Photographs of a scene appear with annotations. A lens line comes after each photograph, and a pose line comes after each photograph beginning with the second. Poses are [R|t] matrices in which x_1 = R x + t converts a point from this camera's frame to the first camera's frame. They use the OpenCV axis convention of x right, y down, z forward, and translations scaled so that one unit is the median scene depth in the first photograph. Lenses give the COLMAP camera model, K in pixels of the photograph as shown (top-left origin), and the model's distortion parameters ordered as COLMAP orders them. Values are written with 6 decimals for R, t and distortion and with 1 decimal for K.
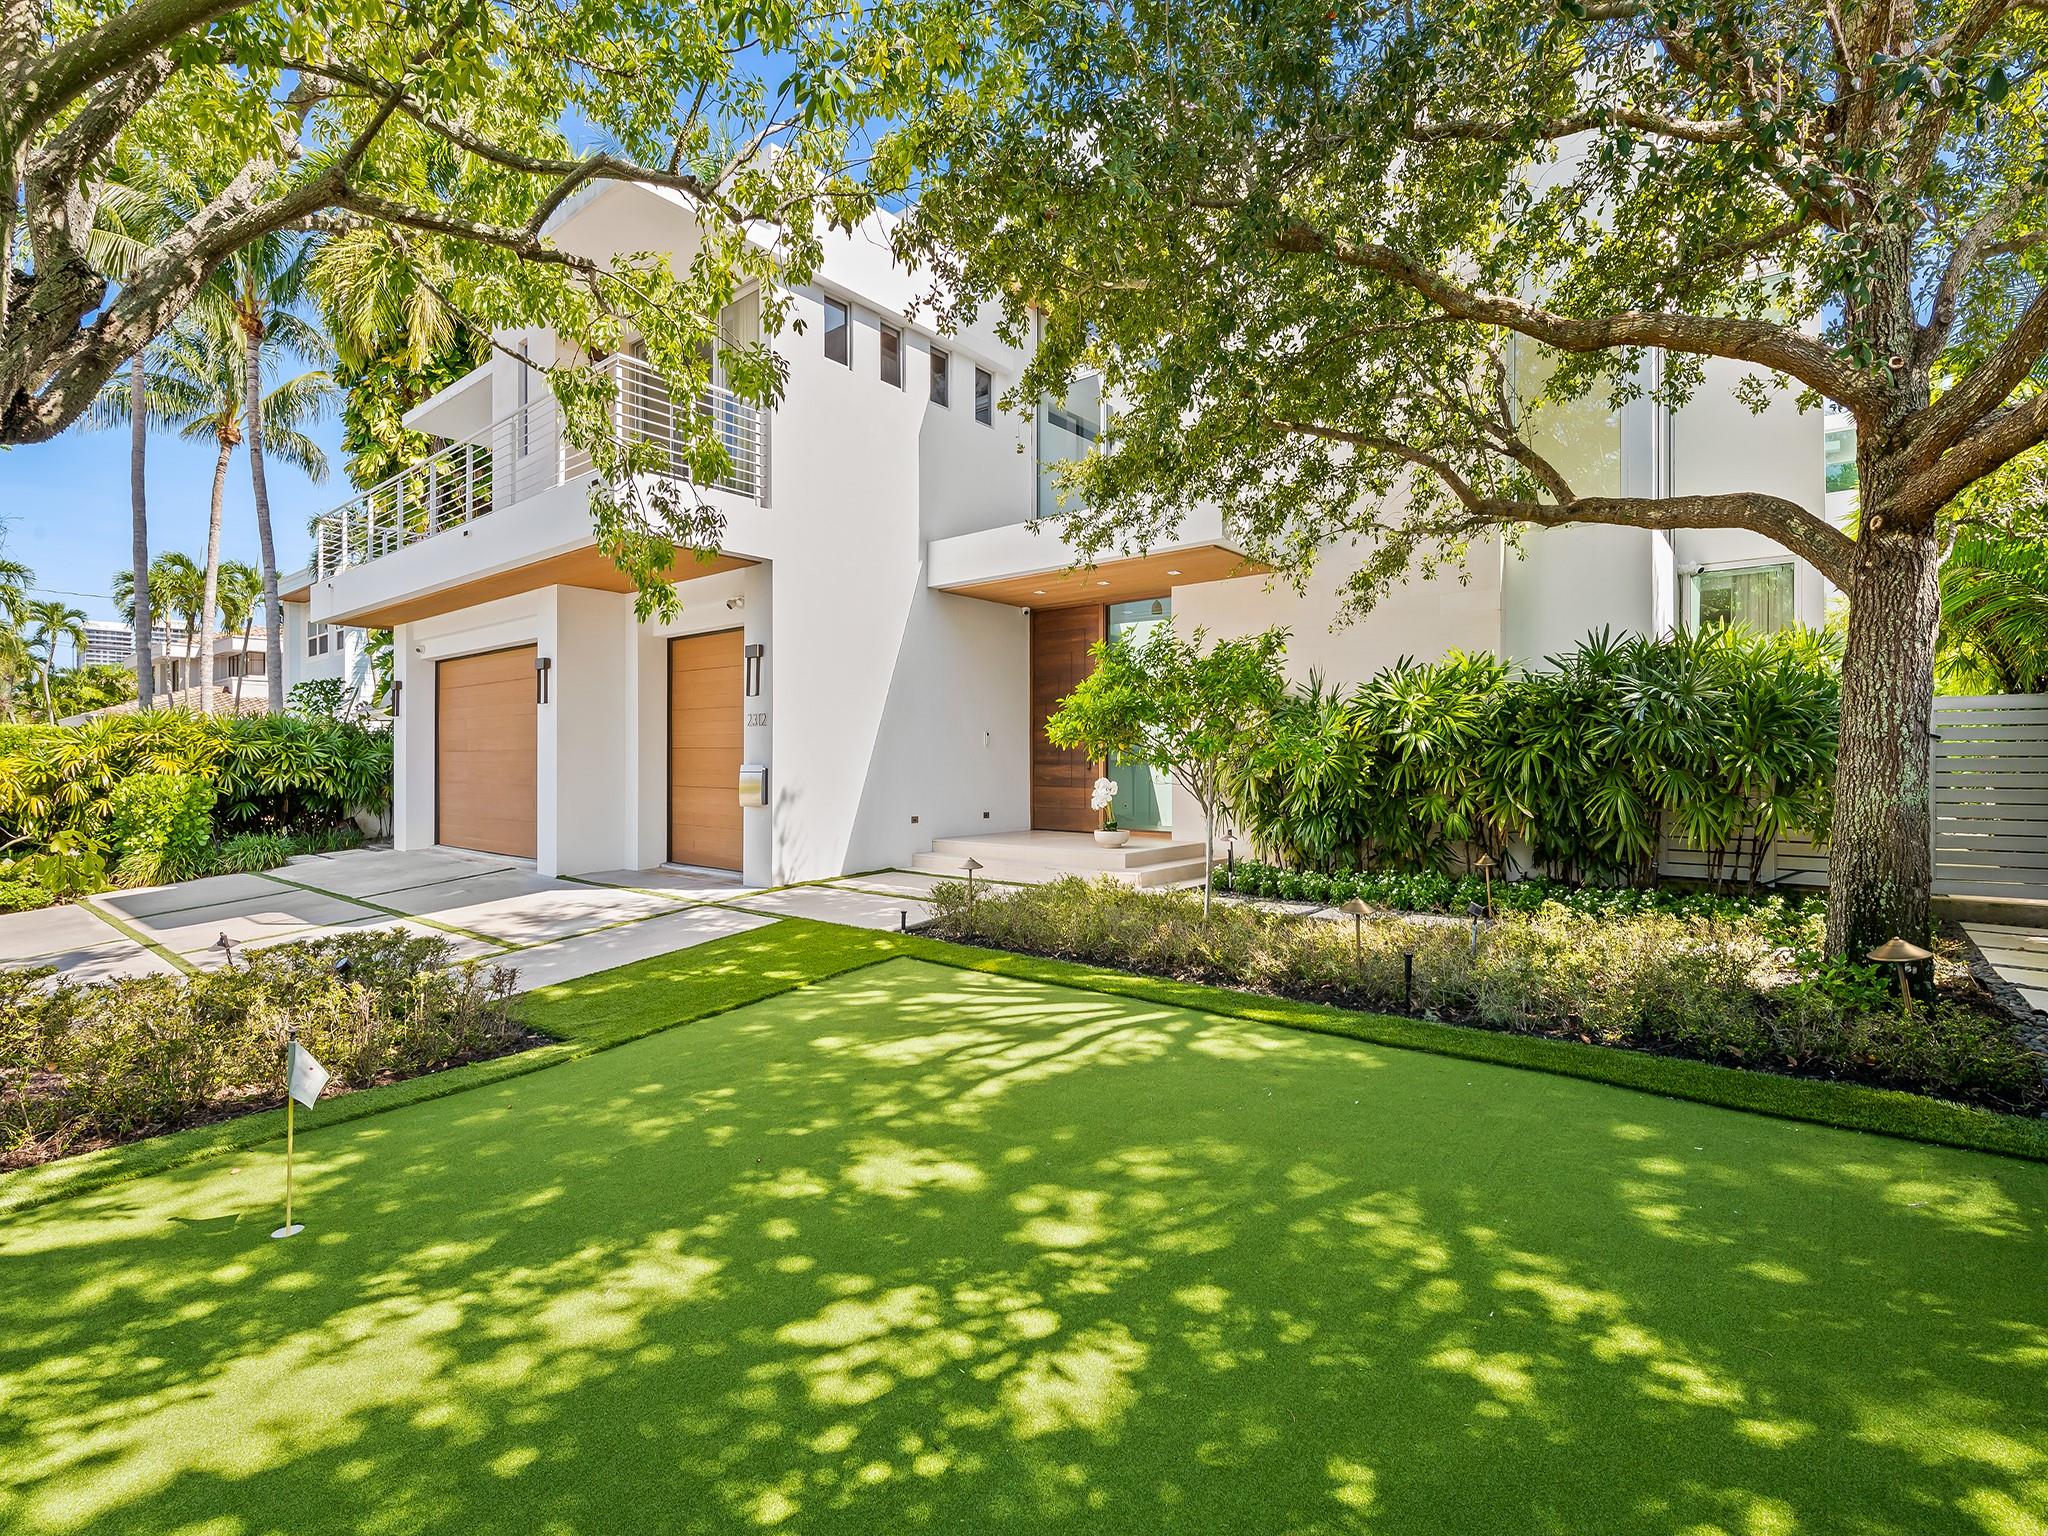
lens RADIAL K [[1078.3, 0, 1060.8], [0, 1078.3, 772.5], [0, 0, 1]] dist [0.001910, -0.000239]
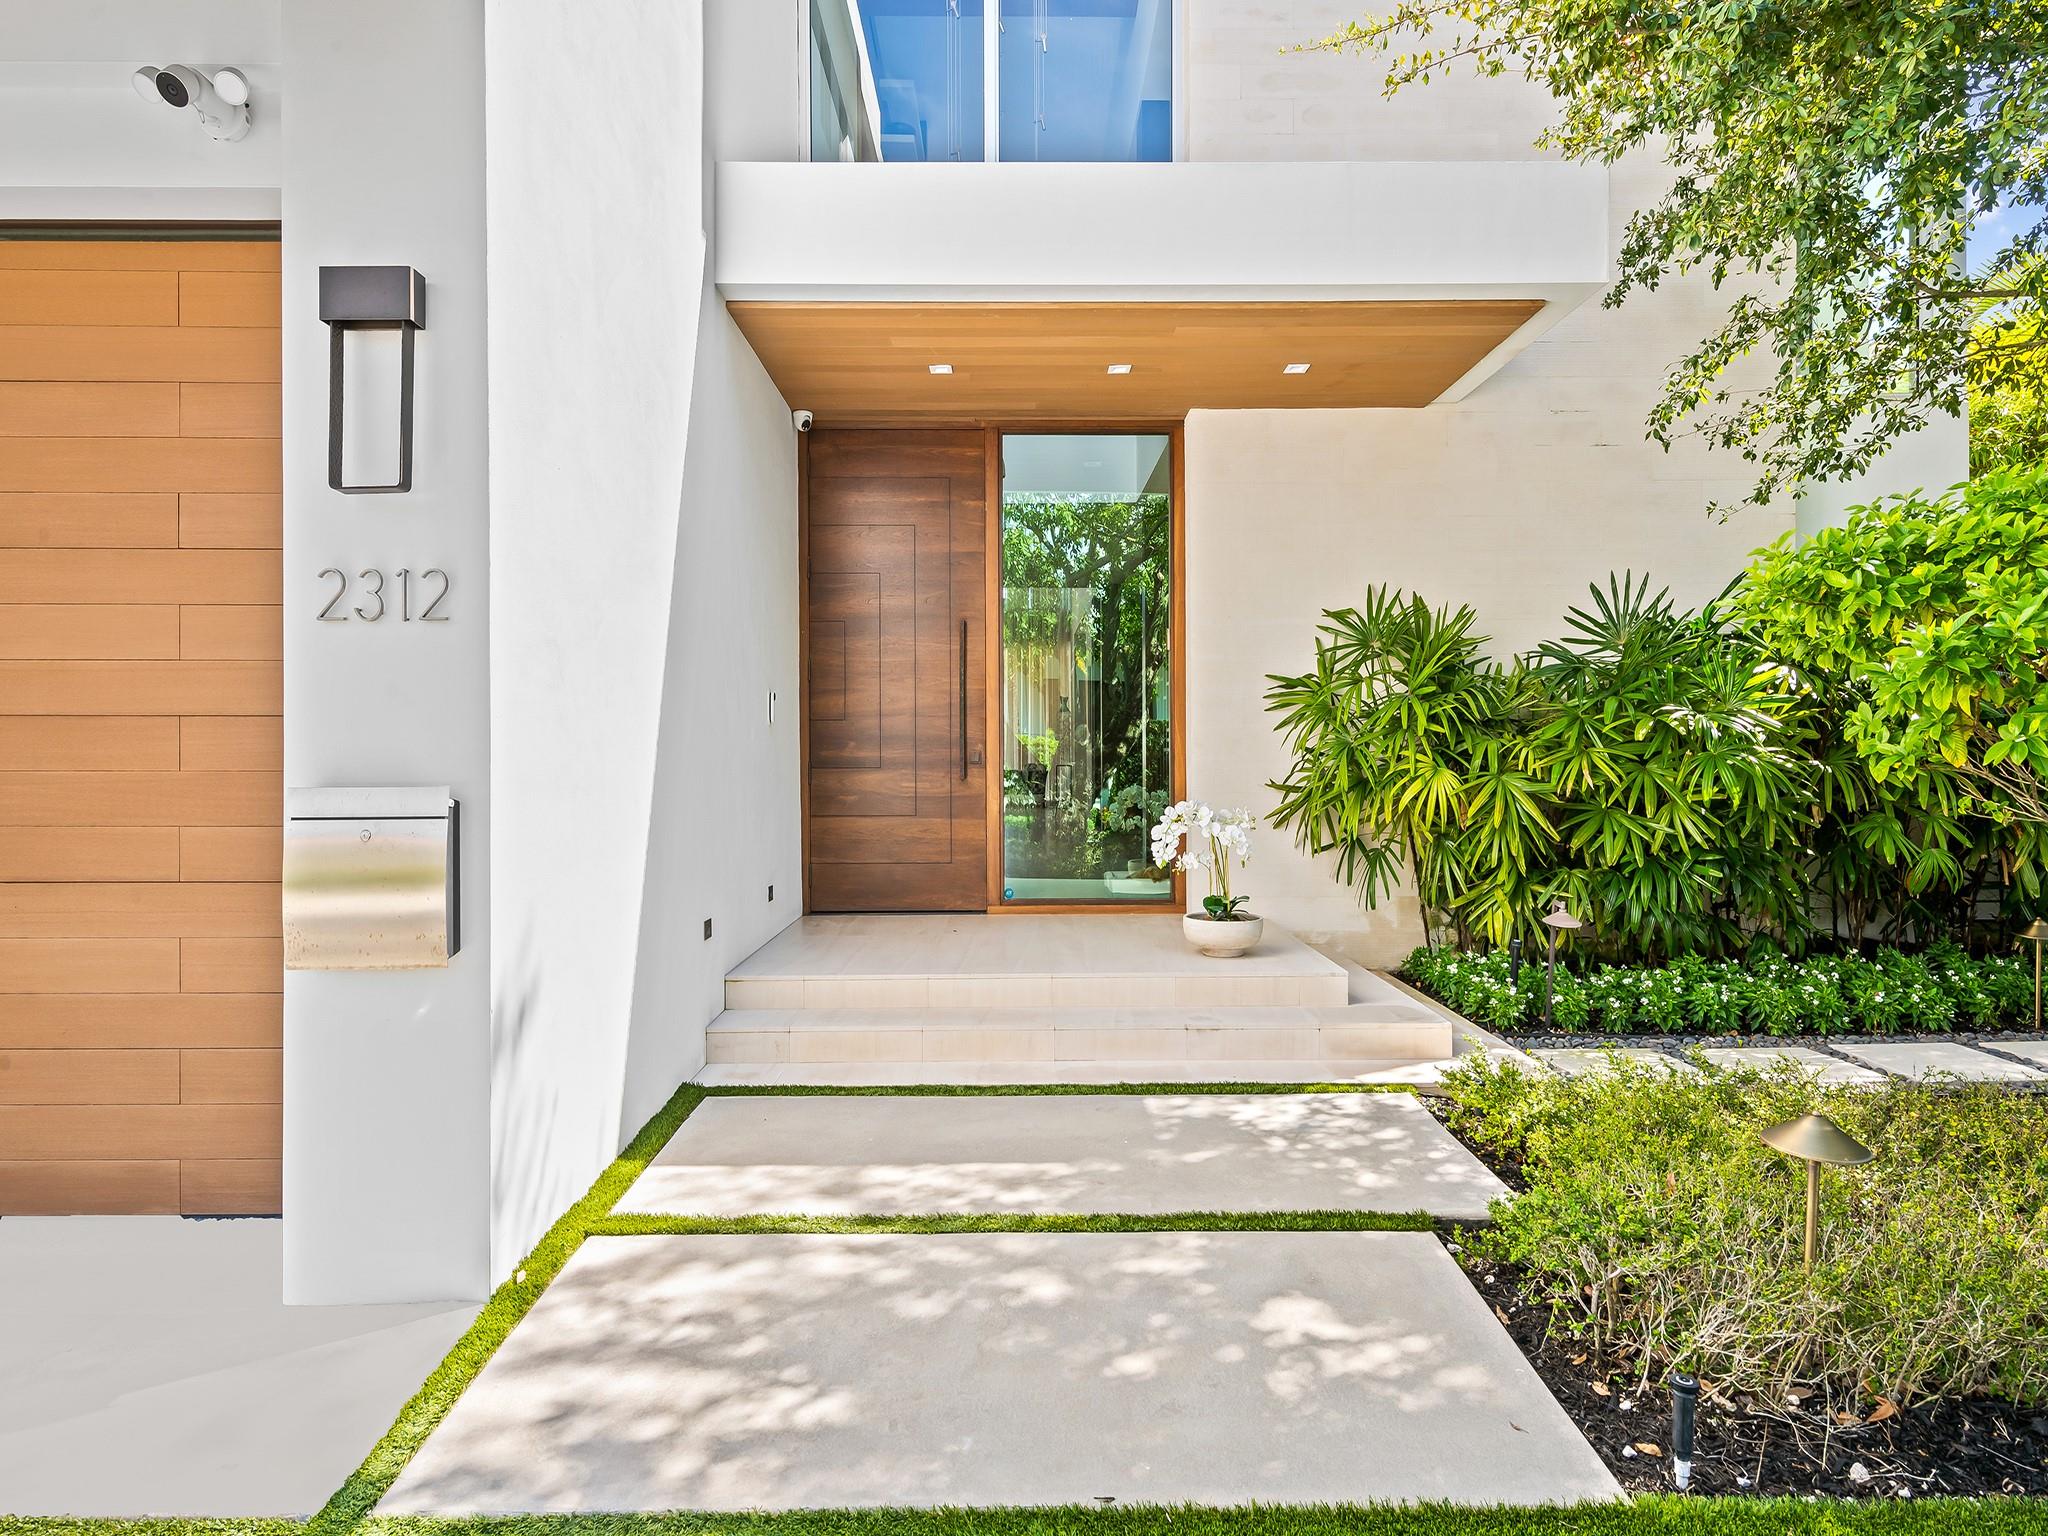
lens RADIAL K [[1181.9, 0, 1024.0], [0, 1181.9, 768.0], [0, 0, 1]] dist [0.018137, -0.001340]
pose [[0.753755, -0.010251, 0.657076, -0.301788], [0.011710, 0.999929, 0.002166, -0.008521], [-0.657051, 0.006062, 0.753821, 0.615510]]
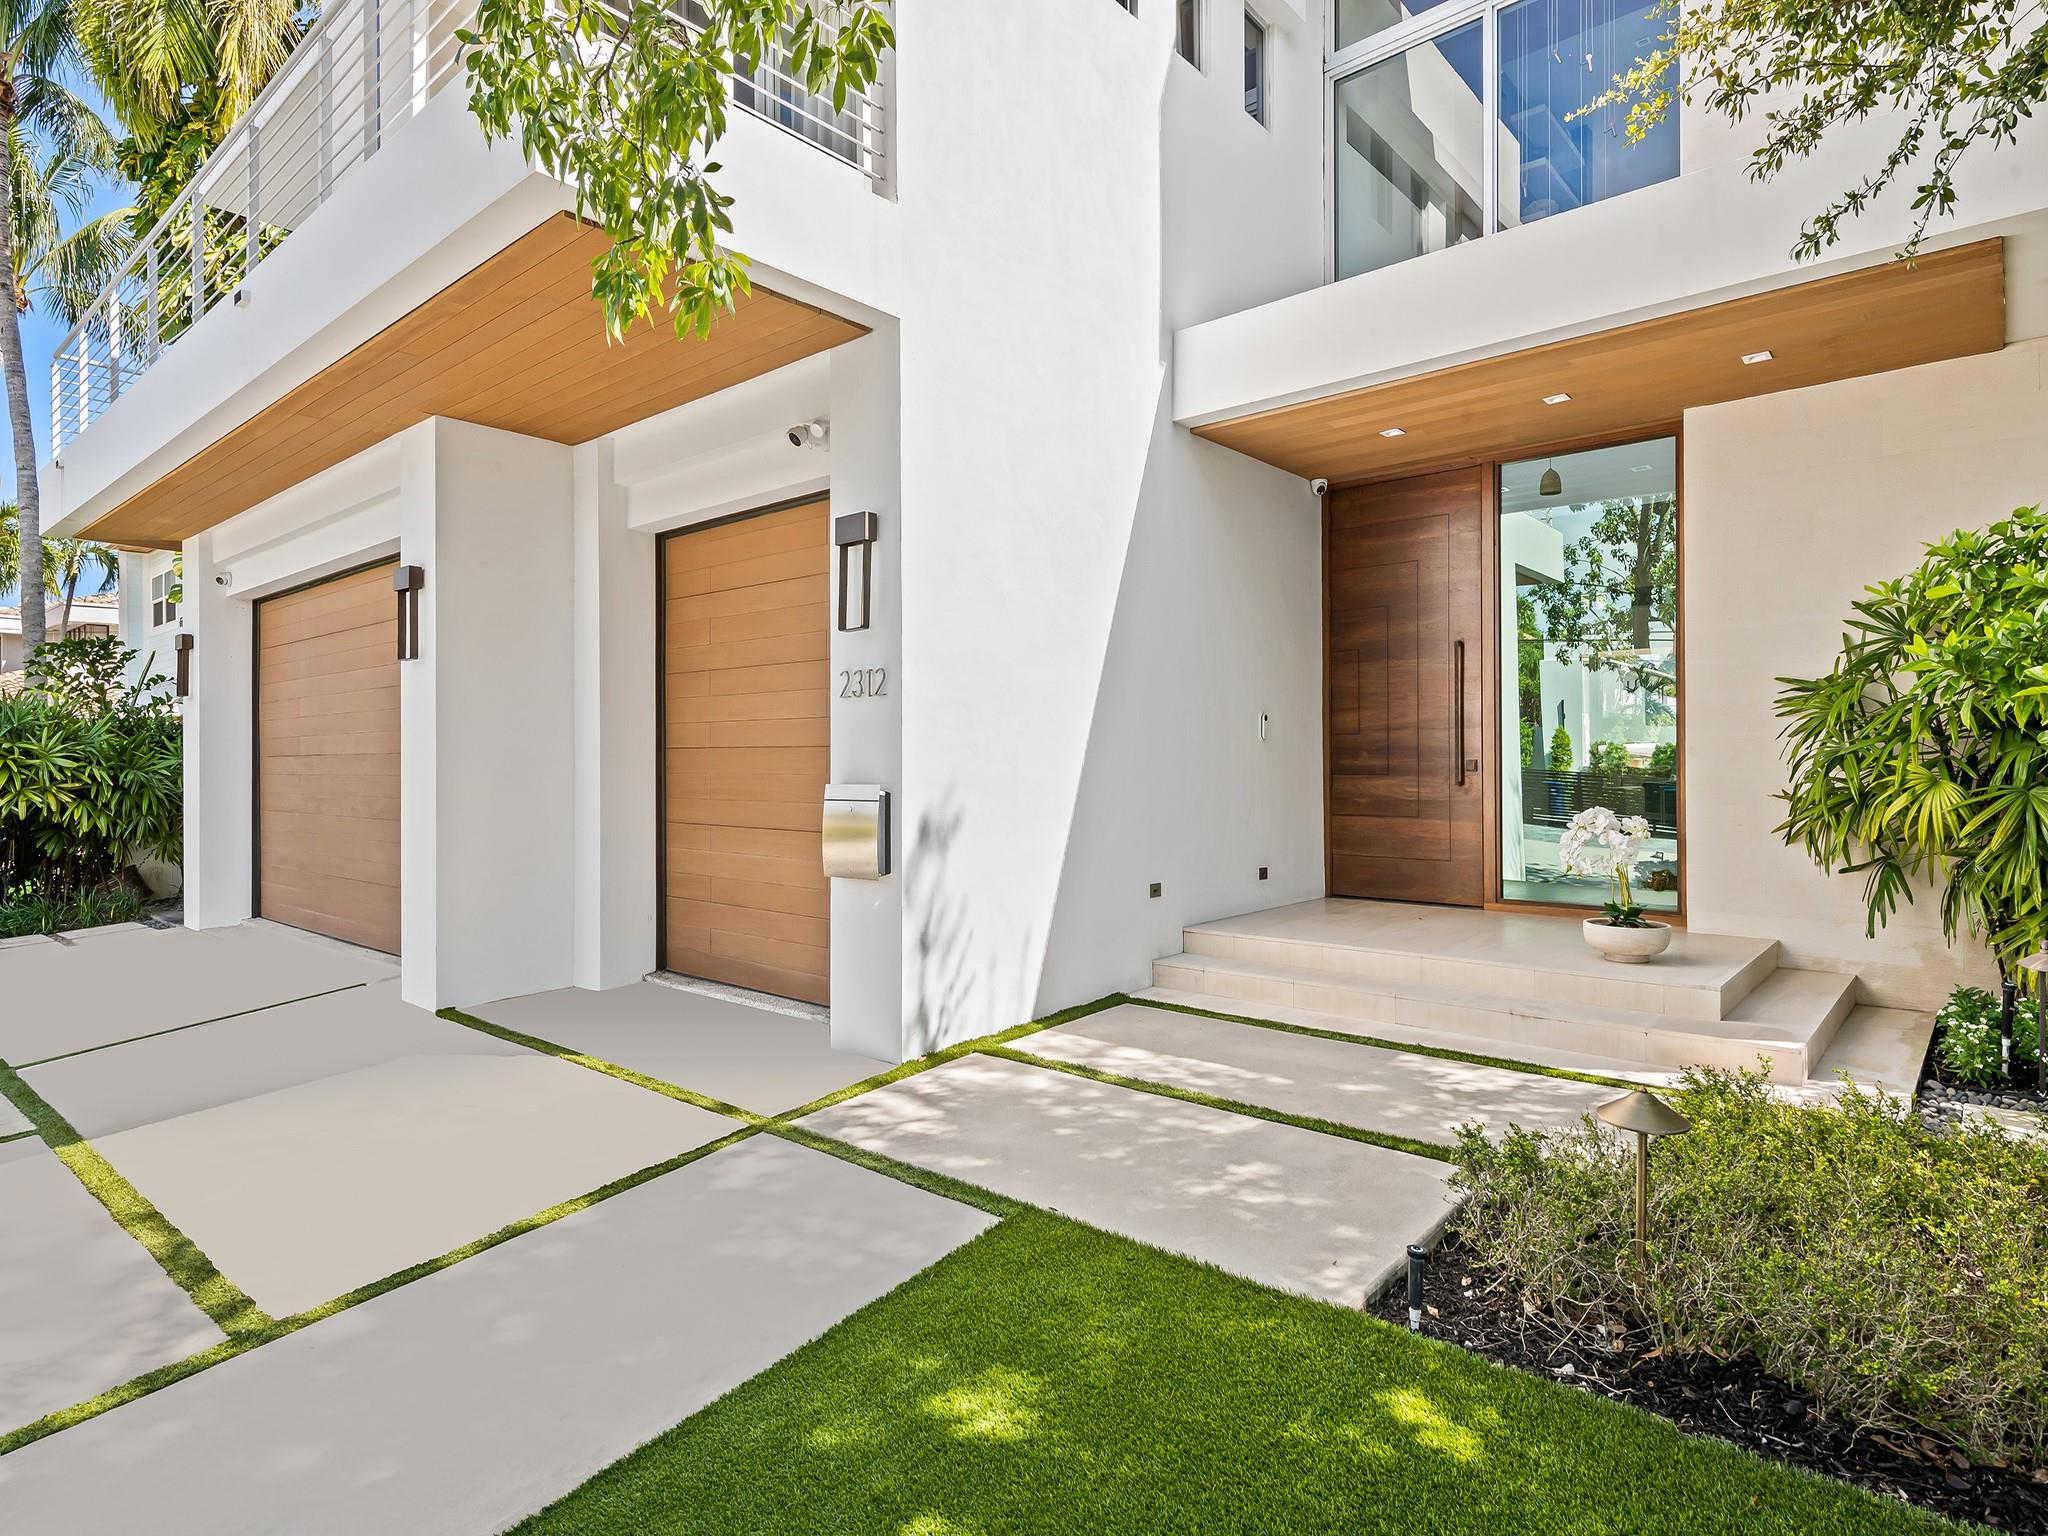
lens RADIAL K [[1181.9, 0, 1024.0], [0, 1181.9, 768.0], [0, 0, 1]] dist [0.018137, -0.001340]
pose [[0.999503, -0.005499, -0.031041, -0.172363], [0.005339, 0.999972, -0.005222, -0.009247], [0.031068, 0.005054, 0.999504, 0.441423]]
